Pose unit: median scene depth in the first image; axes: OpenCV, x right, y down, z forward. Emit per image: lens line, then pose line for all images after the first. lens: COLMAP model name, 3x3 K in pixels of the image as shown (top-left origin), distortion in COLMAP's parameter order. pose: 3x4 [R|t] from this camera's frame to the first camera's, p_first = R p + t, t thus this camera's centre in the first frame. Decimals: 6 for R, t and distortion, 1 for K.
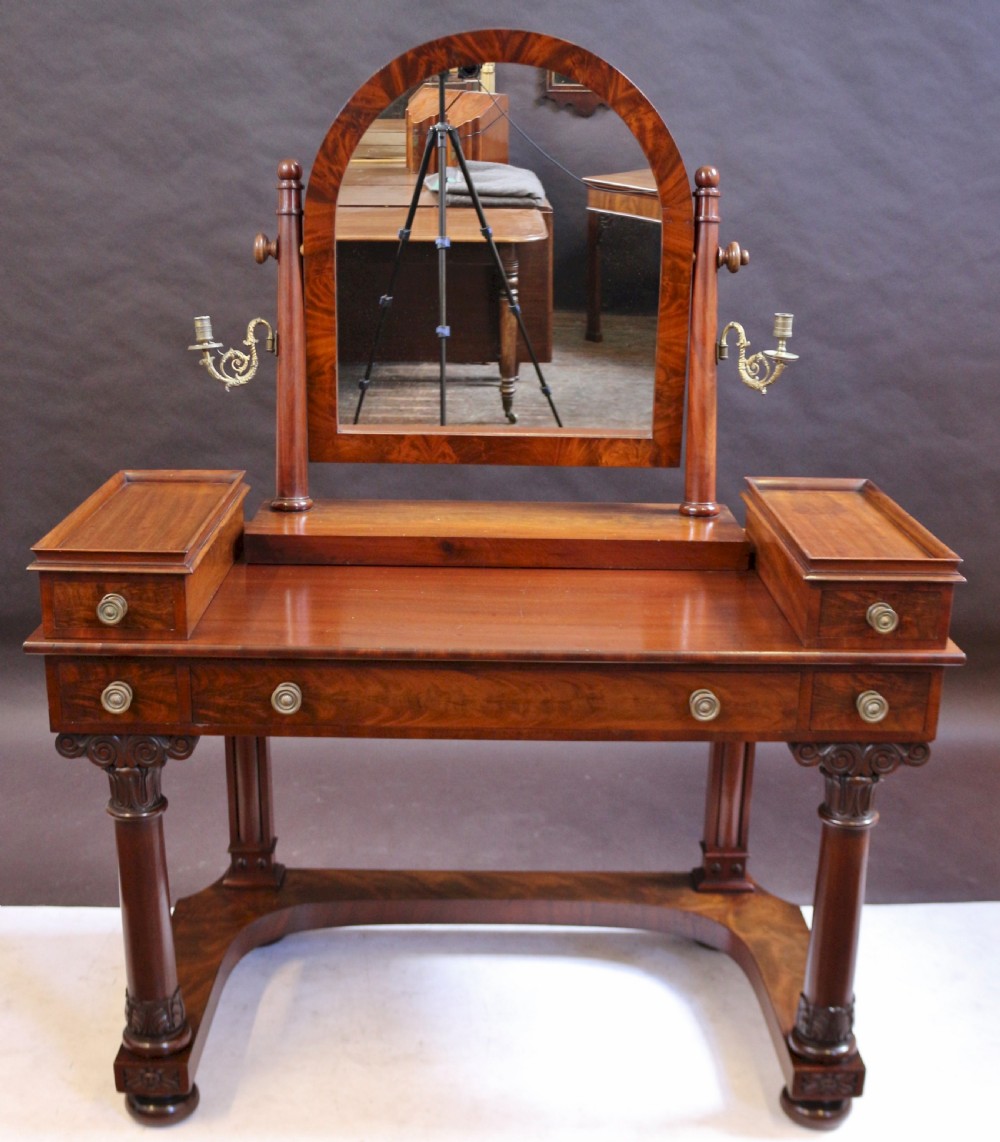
lens RADIAL K [[1451.4, 0, 501.0], [0, 1451.4, 609.2], [0, 0, 1]] dist [-0.152035, 0.019897]
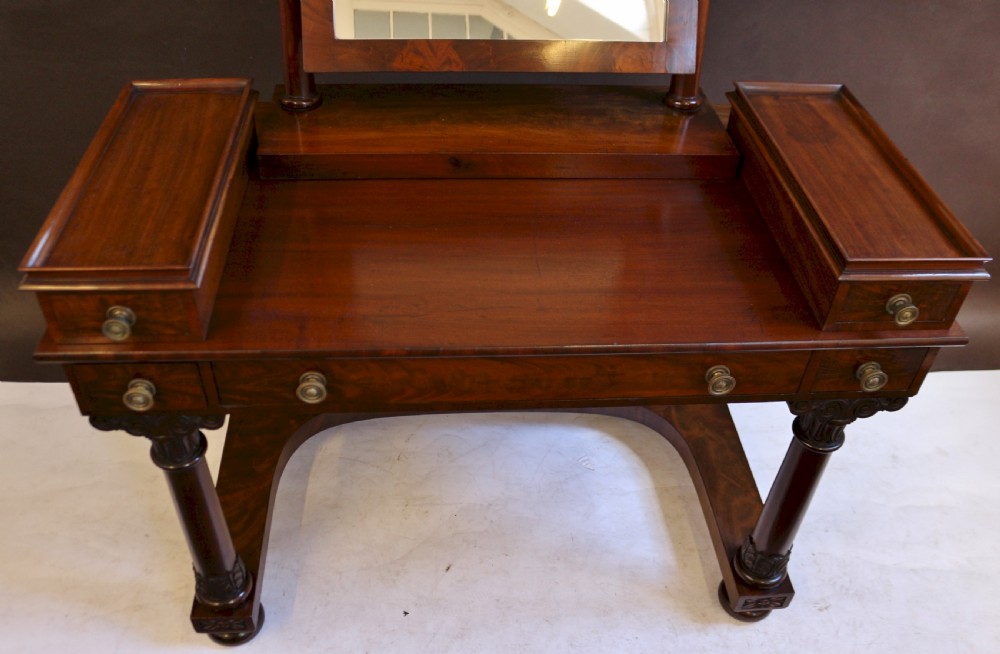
lens RADIAL K [[864.5, 0, 500.0], [0, 864.5, 327.0], [0, 0, 1]] dist [-0.129079, 0.006223]
pose [[0.997832, -0.016637, 0.063673, -0.055059], [-0.010116, 0.917244, 0.398198, -0.211502], [-0.065028, -0.397979, 0.915087, 0.460393]]
